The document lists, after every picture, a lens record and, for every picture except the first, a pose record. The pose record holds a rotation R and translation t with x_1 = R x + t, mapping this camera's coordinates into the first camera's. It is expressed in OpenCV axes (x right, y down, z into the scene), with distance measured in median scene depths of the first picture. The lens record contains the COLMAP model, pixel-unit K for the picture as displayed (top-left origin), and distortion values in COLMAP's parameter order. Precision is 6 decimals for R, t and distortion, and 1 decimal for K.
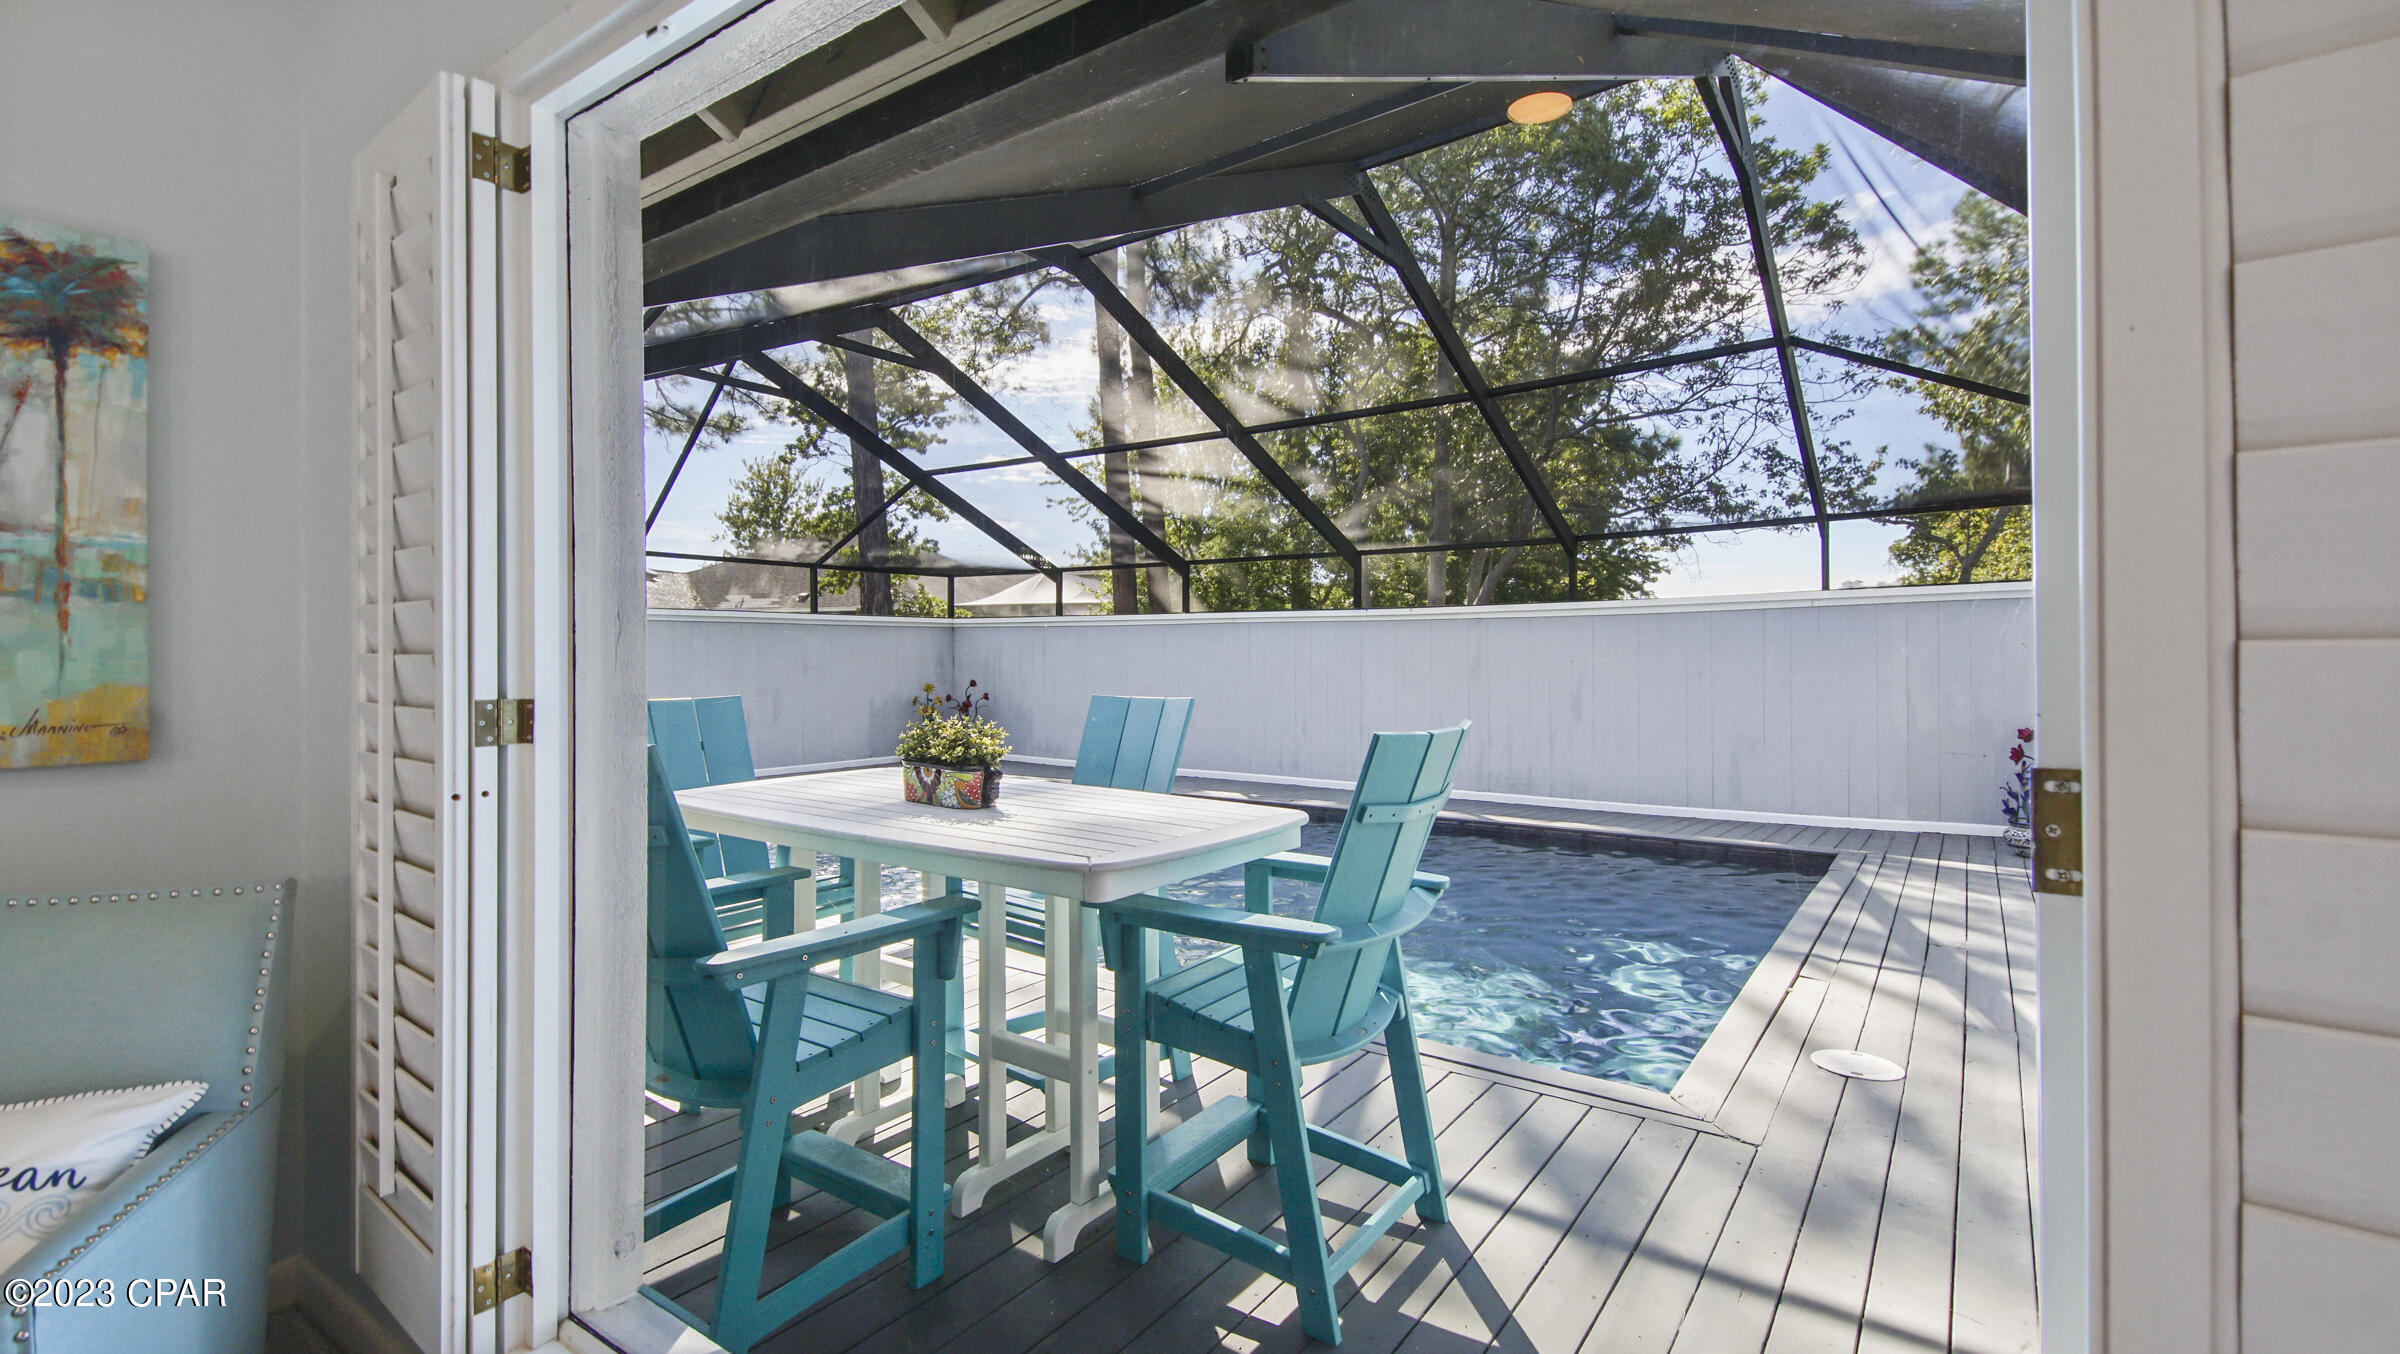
lens RADIAL K [[1050.4, 0, 1192.9], [0, 1050.4, 673.5], [0, 0, 1]] dist [0.033496, -0.020390]
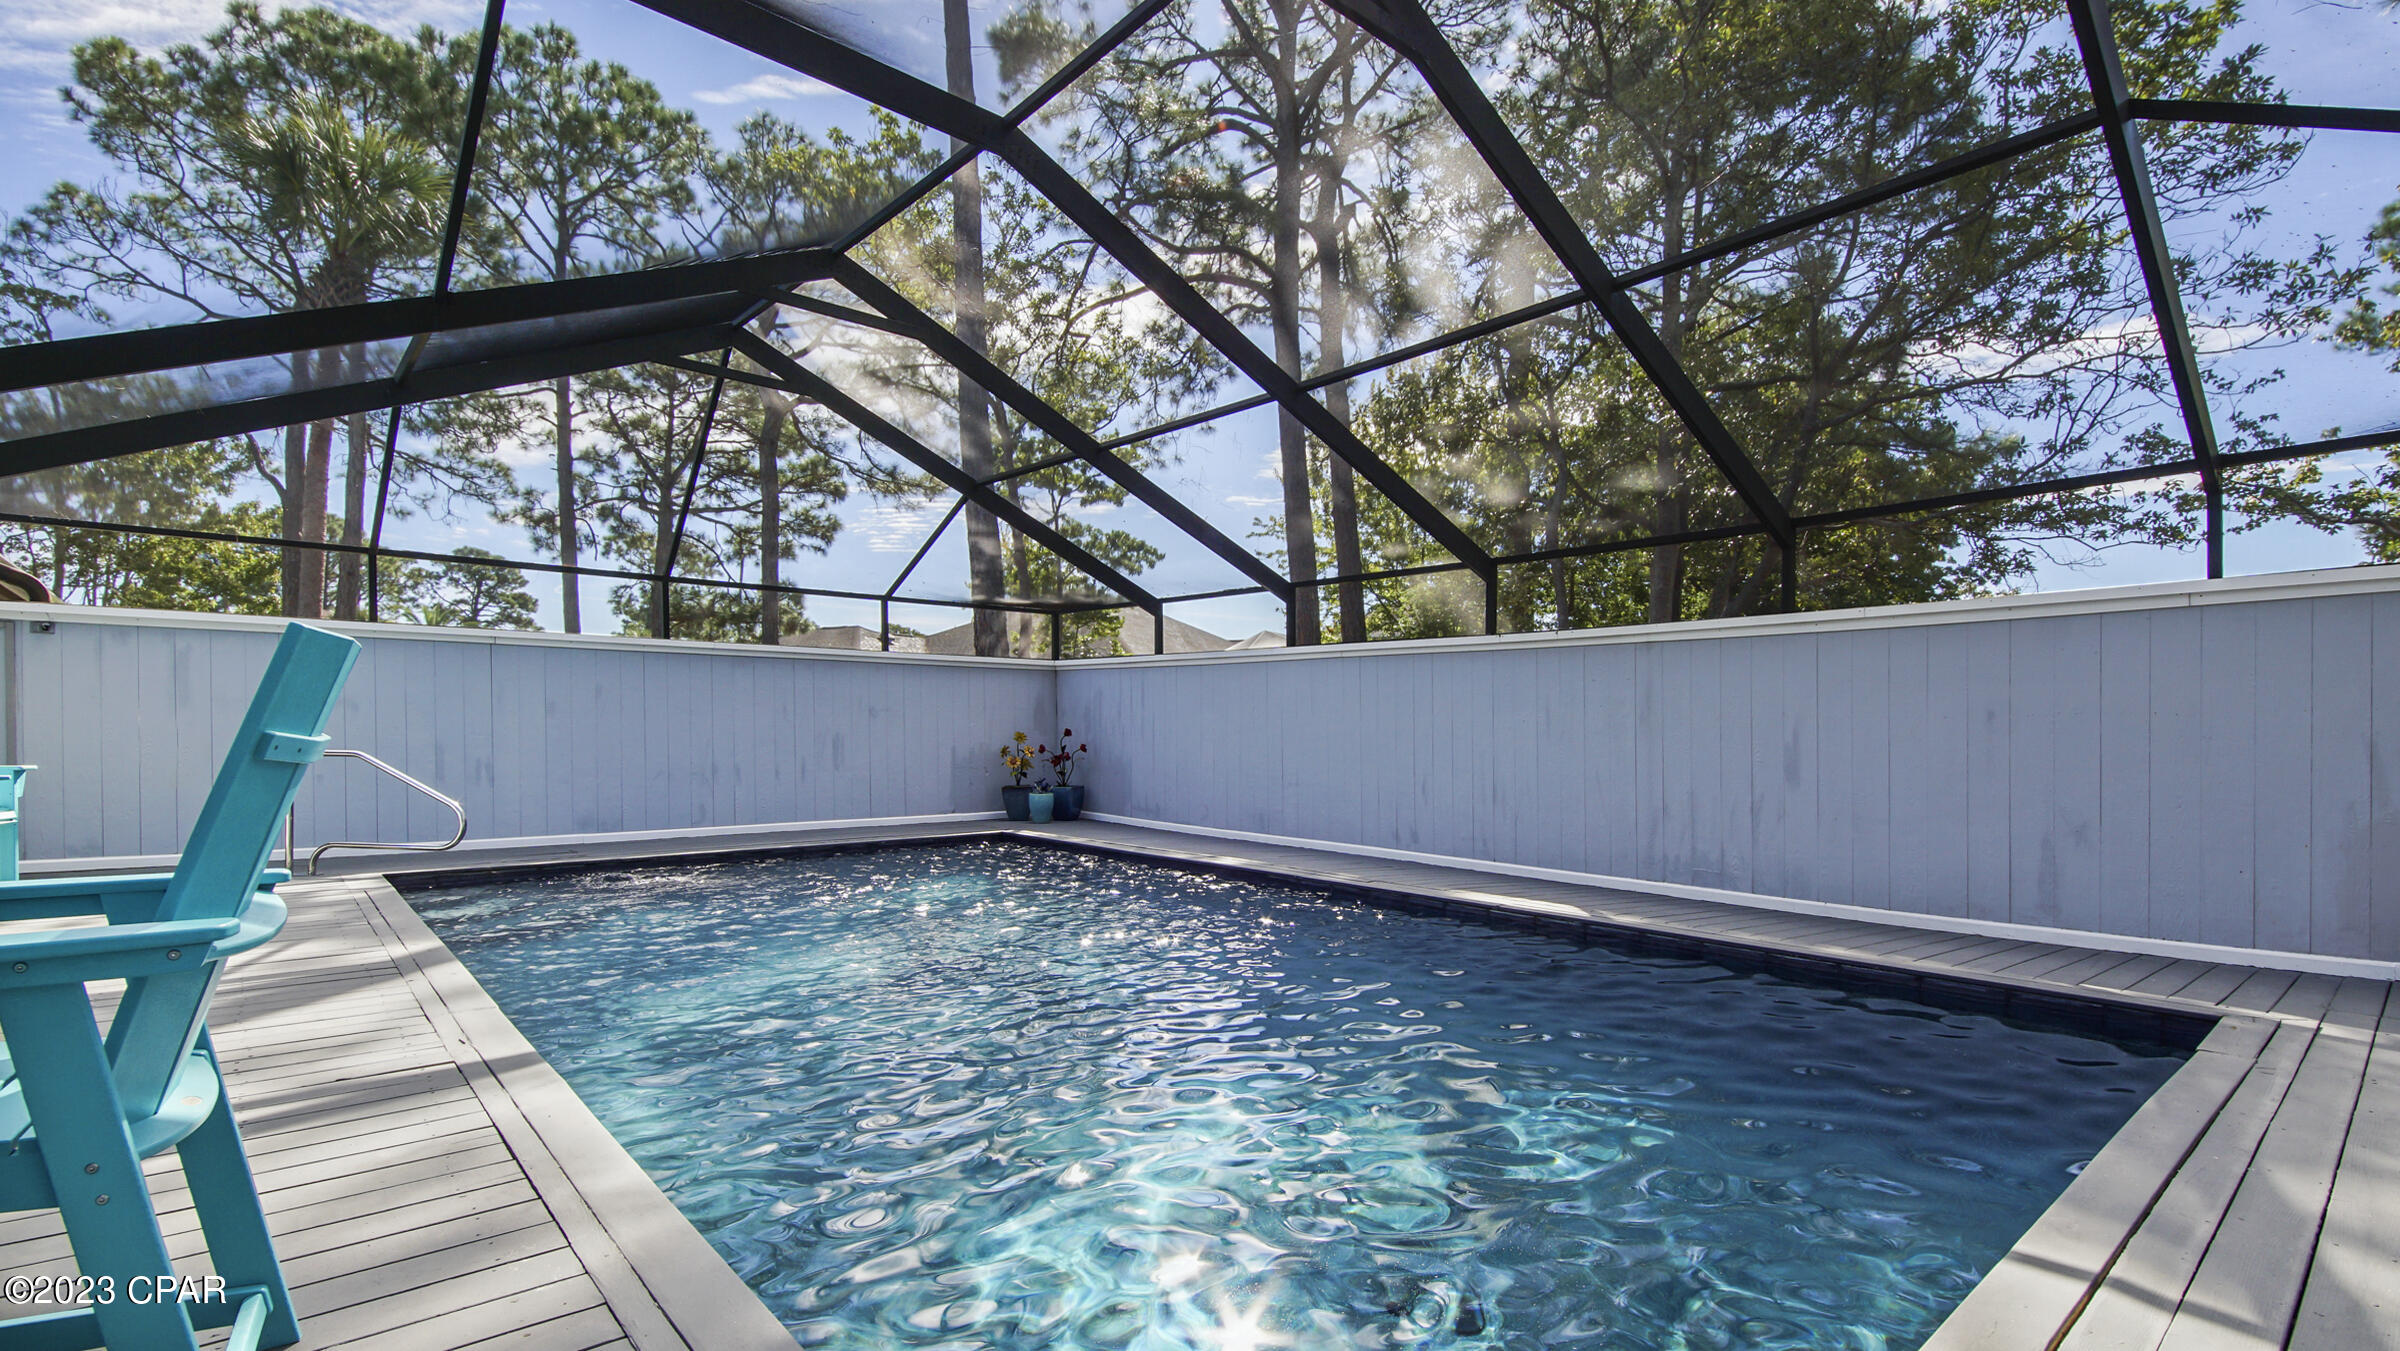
lens RADIAL K [[1073.1, 0, 1231.8], [0, 1073.1, 730.7], [0, 0, 1]] dist [0.014453, -0.000901]
pose [[0.976542, 0.008732, -0.215150, 0.109286], [-0.010684, 0.999912, -0.007911, 0.013178], [0.215062, 0.010024, 0.976549, 0.160768]]
